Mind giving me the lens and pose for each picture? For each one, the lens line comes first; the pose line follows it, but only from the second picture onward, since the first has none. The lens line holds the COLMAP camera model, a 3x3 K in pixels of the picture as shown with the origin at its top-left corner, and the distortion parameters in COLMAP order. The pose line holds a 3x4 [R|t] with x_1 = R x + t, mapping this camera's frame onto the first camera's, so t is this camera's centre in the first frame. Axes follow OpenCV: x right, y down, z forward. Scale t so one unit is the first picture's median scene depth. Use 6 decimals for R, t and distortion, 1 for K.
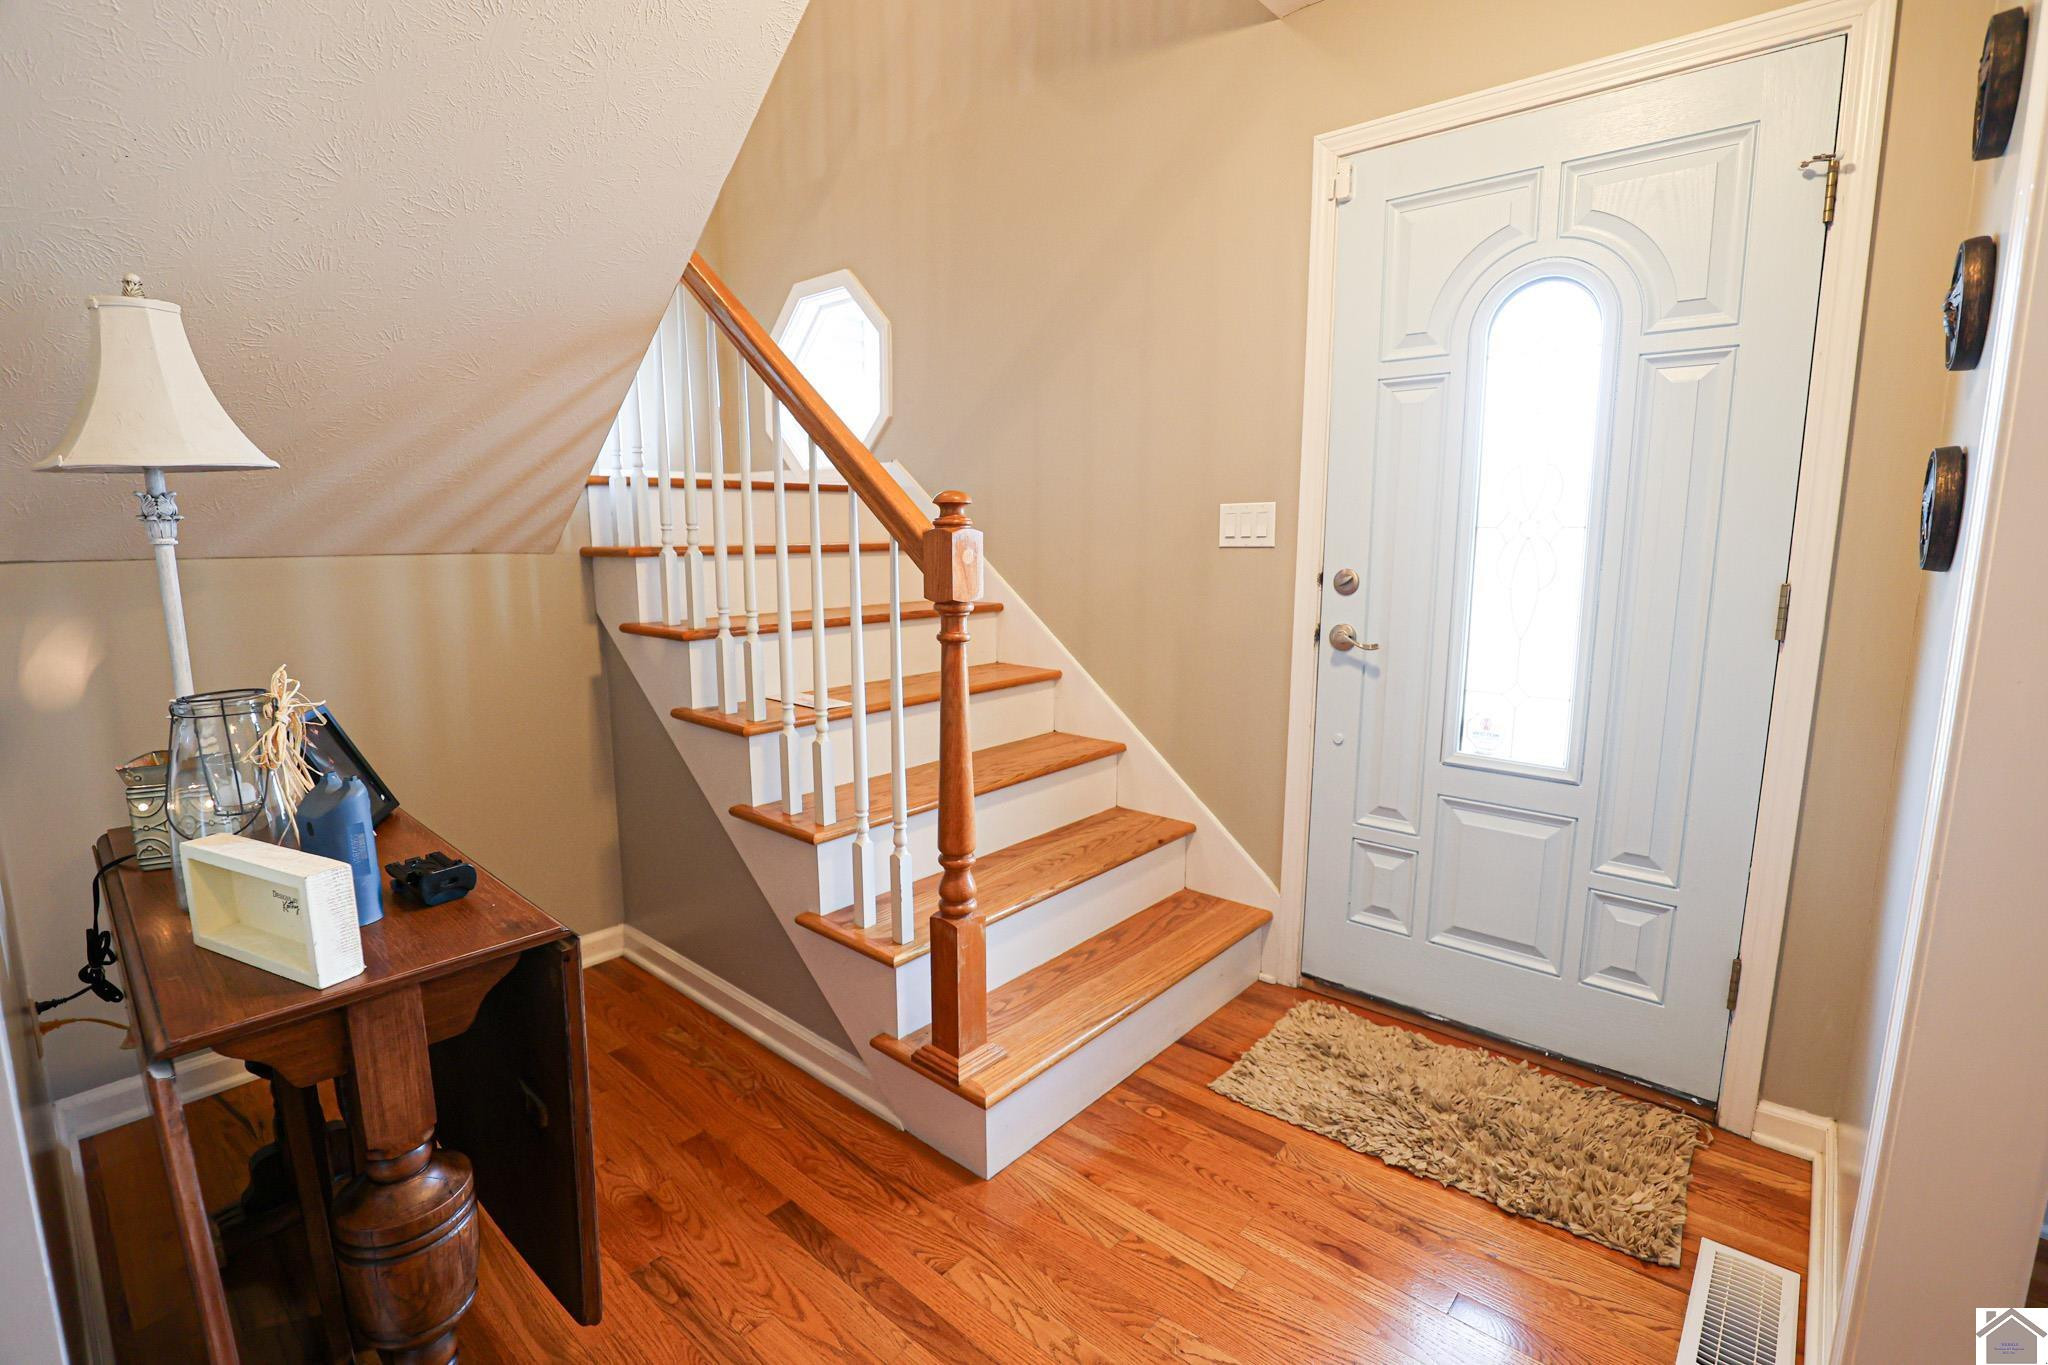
lens RADIAL K [[939.3, 0, 1007.1], [0, 939.3, 682.5], [0, 0, 1]] dist [-0.030046, -0.000058]
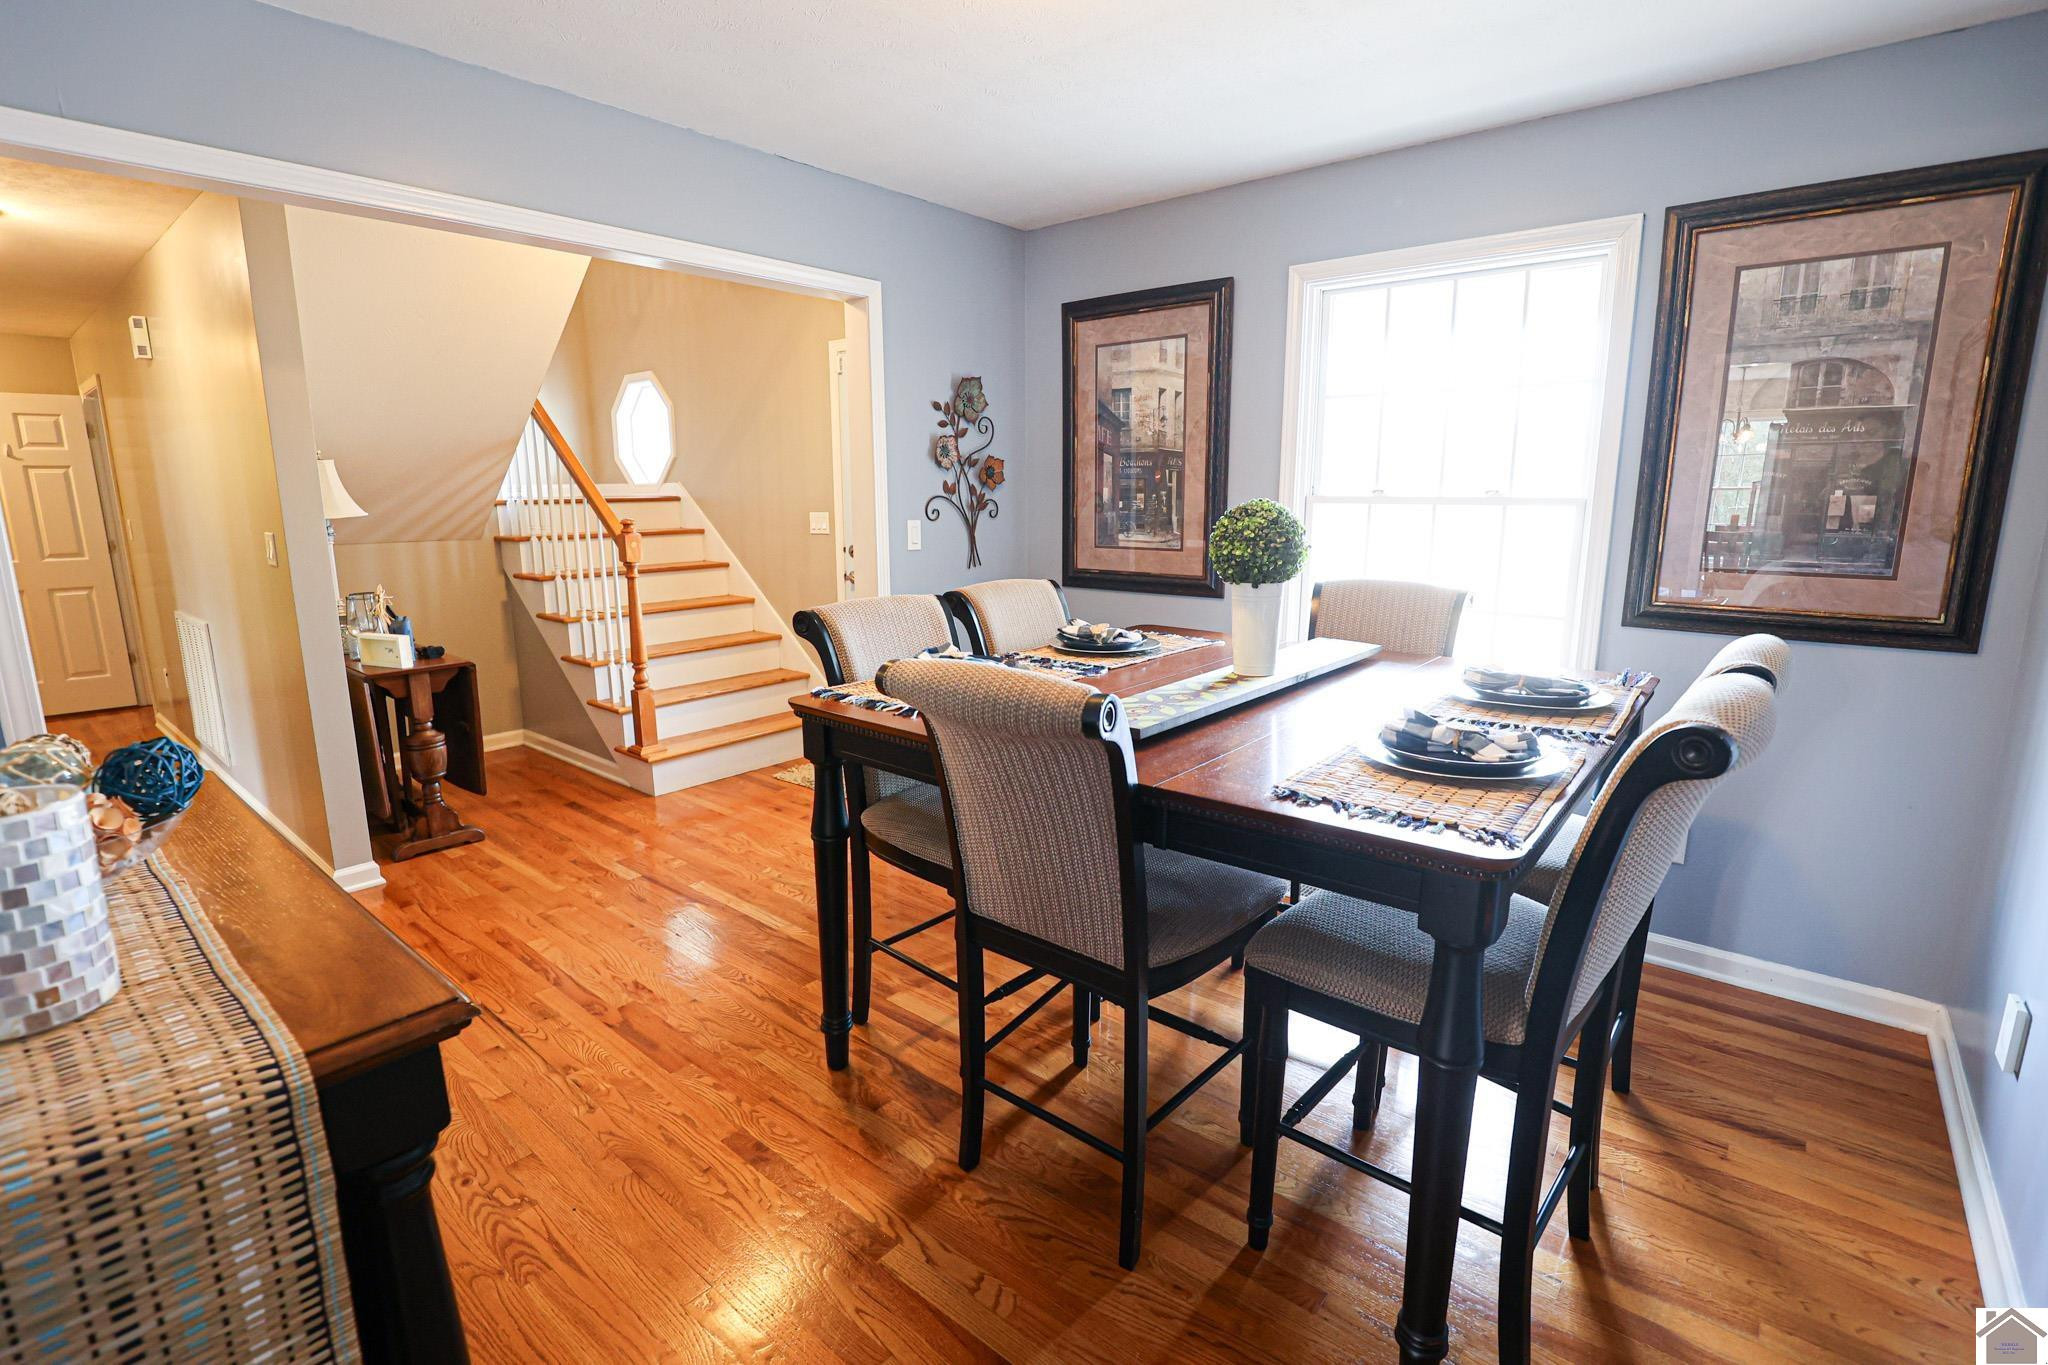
lens RADIAL K [[939.3, 0, 1007.1], [0, 939.3, 682.5], [0, 0, 1]] dist [-0.030046, -0.000058]
pose [[0.999723, -0.007710, 0.022231, 0.676369], [0.006728, 0.999011, 0.043942, 0.100636], [-0.022548, -0.043780, 0.998787, -1.171170]]
